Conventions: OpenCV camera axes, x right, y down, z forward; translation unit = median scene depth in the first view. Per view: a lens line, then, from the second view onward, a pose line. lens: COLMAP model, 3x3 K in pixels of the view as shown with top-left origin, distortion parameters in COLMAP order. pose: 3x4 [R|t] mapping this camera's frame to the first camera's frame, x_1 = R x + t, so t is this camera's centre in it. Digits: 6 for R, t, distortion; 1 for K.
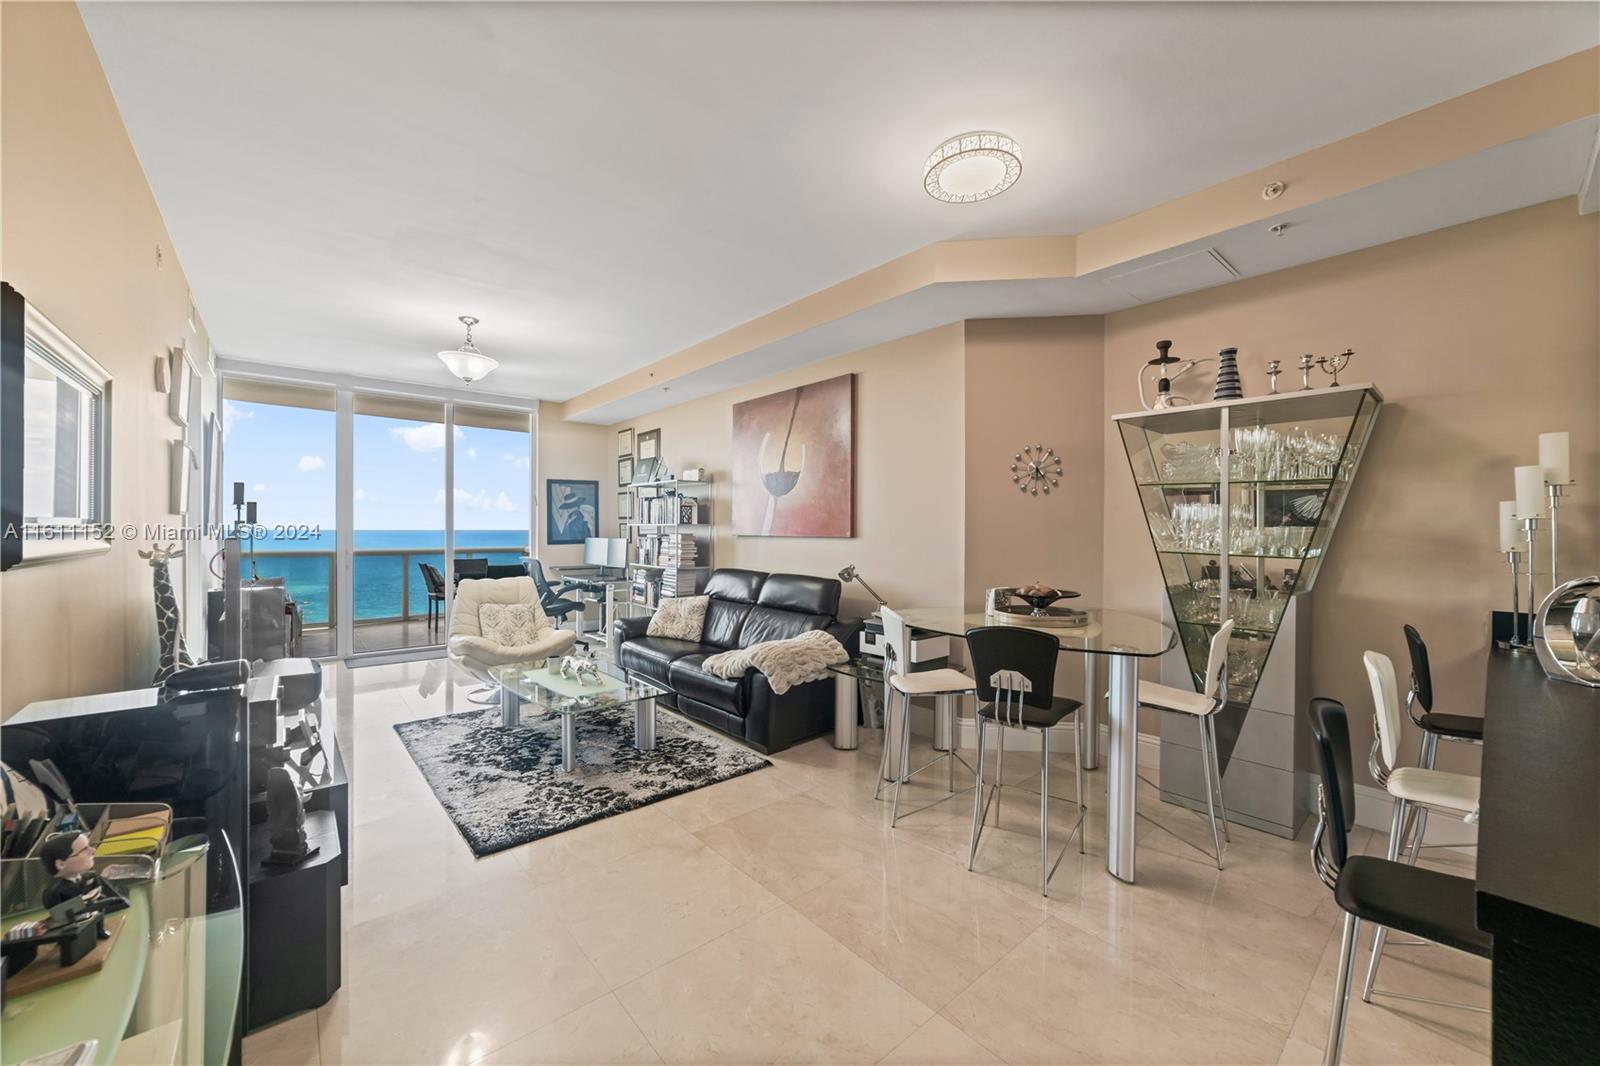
lens RADIAL K [[615.1, 0, 799.5], [0, 615.1, 528.3], [0, 0, 1]] dist [-0.019534, 0.009036]
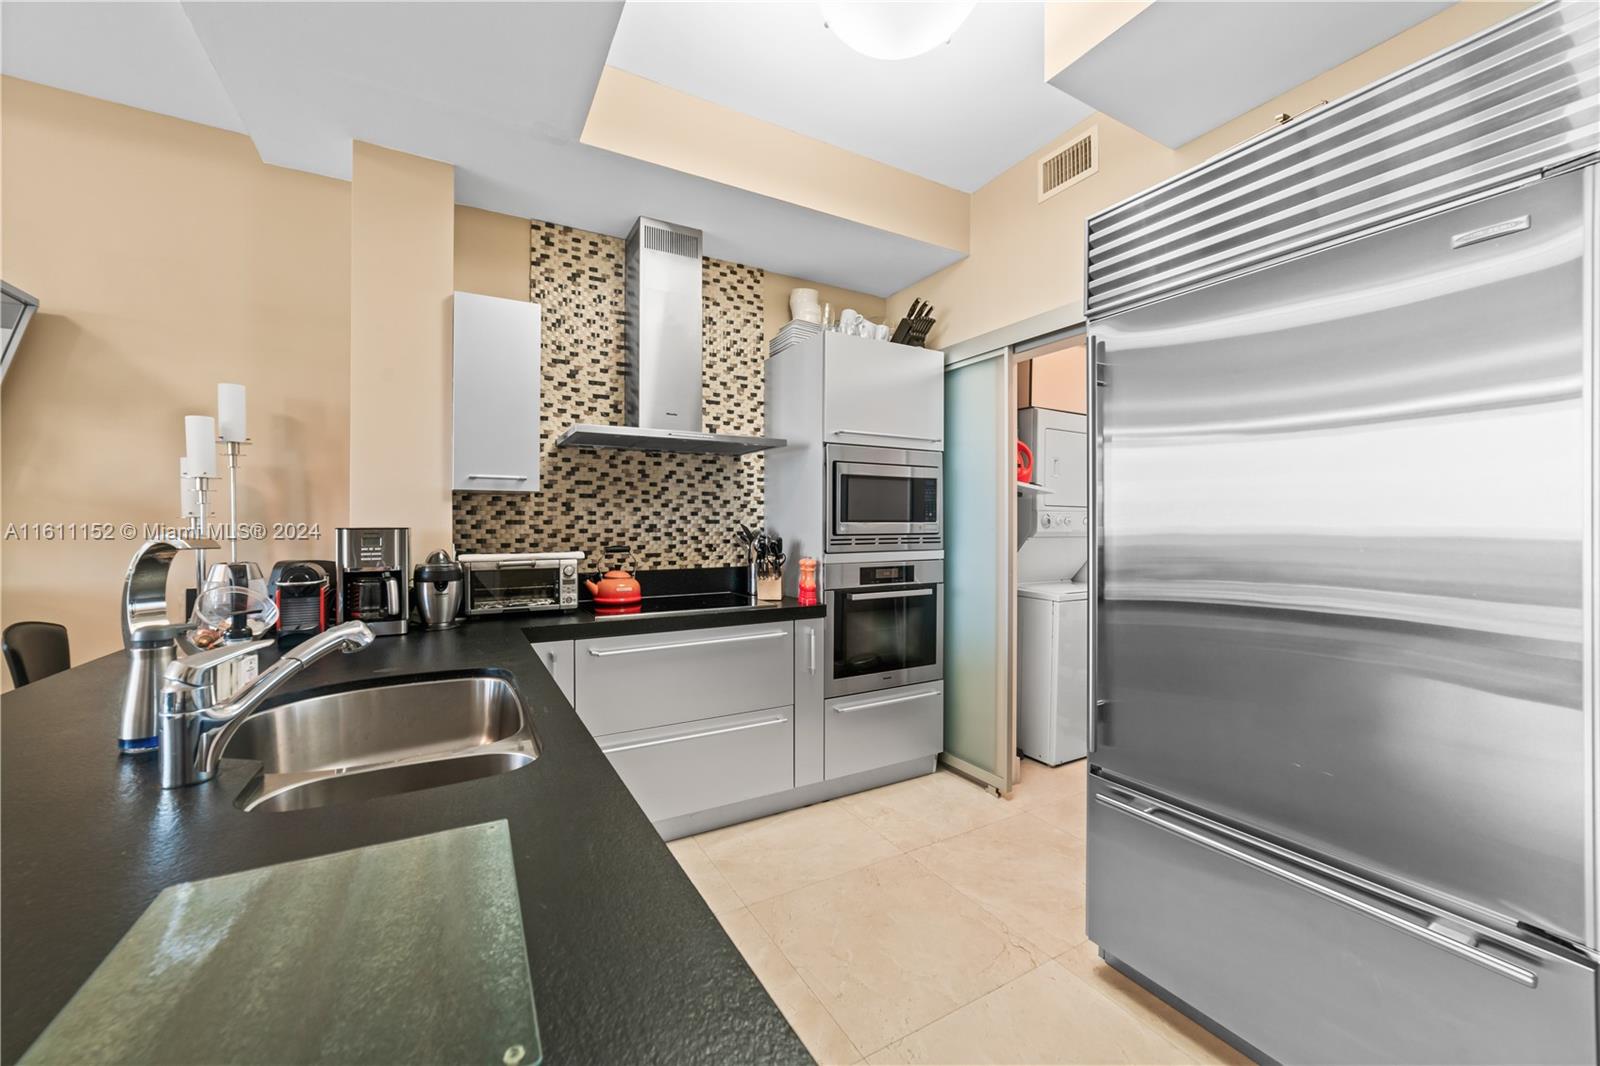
lens RADIAL K [[616.1, 0, 796.8], [0, 616.1, 522.5], [0, 0, 1]] dist [-0.028158, 0.011673]
pose [[0.199119, -0.004099, 0.979967, 0.271241], [0.000509, 0.999992, 0.004080, 0.023078], [-0.979975, -0.000313, 0.199119, -0.000577]]
